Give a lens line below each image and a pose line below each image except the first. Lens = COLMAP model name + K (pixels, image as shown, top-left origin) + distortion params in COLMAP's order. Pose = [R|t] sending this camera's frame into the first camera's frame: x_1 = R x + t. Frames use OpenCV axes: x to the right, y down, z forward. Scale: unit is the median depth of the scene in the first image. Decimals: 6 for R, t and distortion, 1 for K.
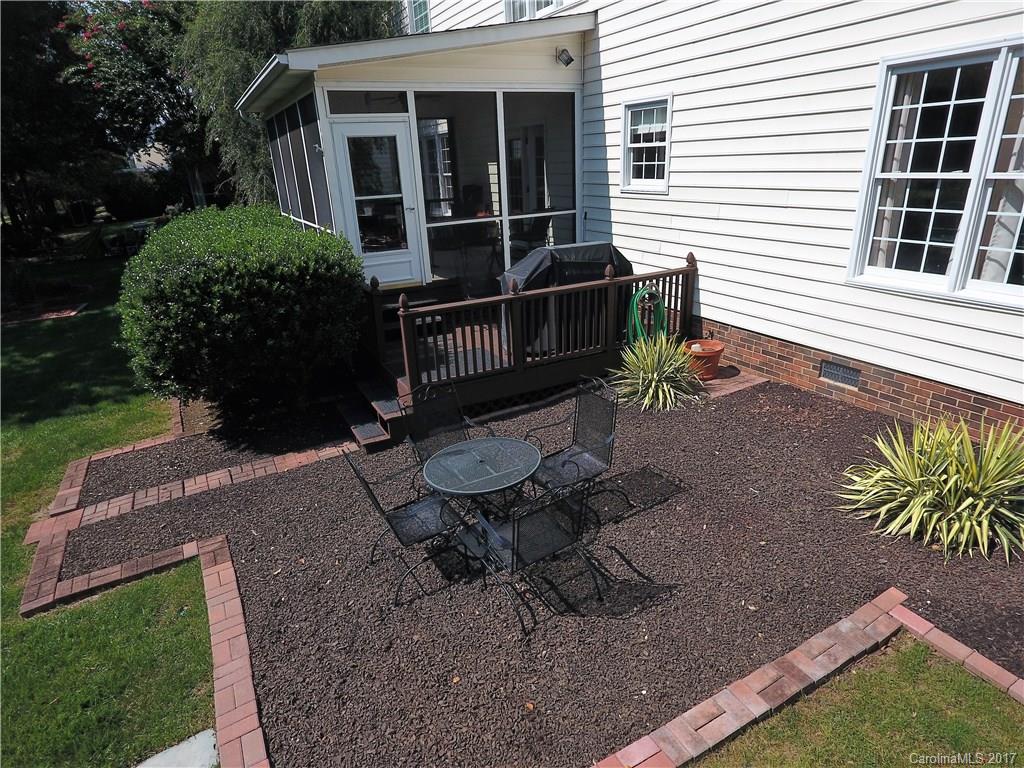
lens RADIAL K [[601.0, 0, 514.0], [0, 601.0, 387.3], [0, 0, 1]] dist [-0.000806, -0.001536]
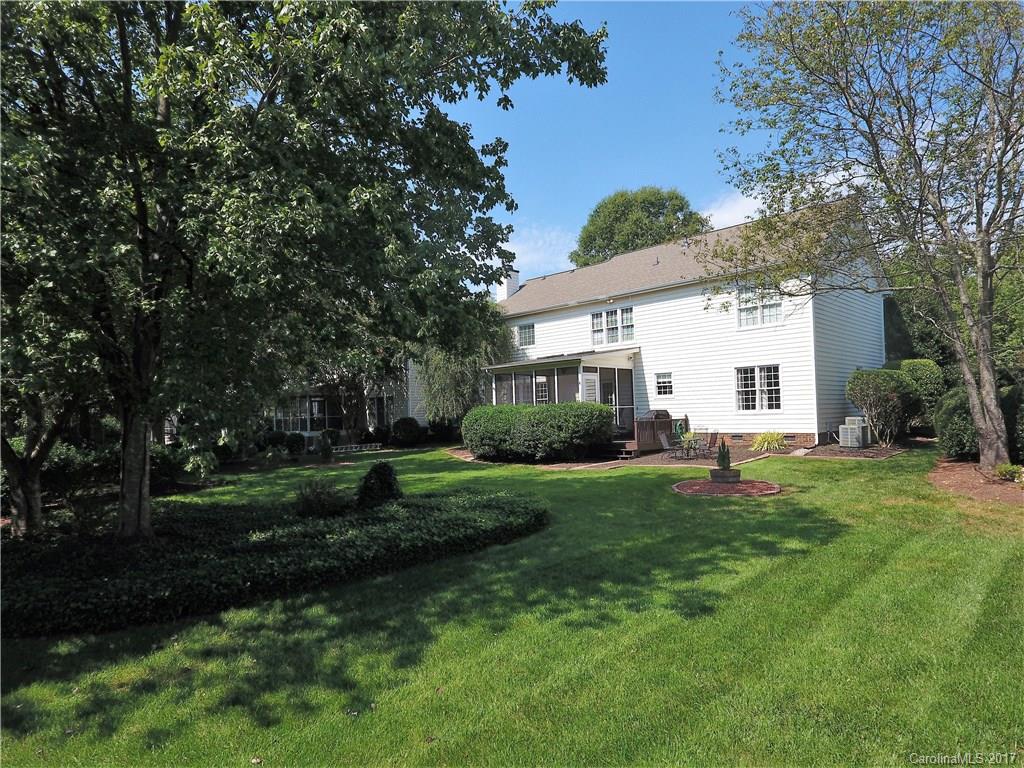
lens RADIAL K [[601.0, 0, 510.1], [0, 601.0, 386.6], [0, 0, 1]] dist [-0.000806, -0.001536]
pose [[0.952033, 0.030200, 0.304502, -1.661951], [0.096467, 0.914752, -0.392329, 0.855671], [-0.290392, 0.402885, 0.867961, -1.685599]]
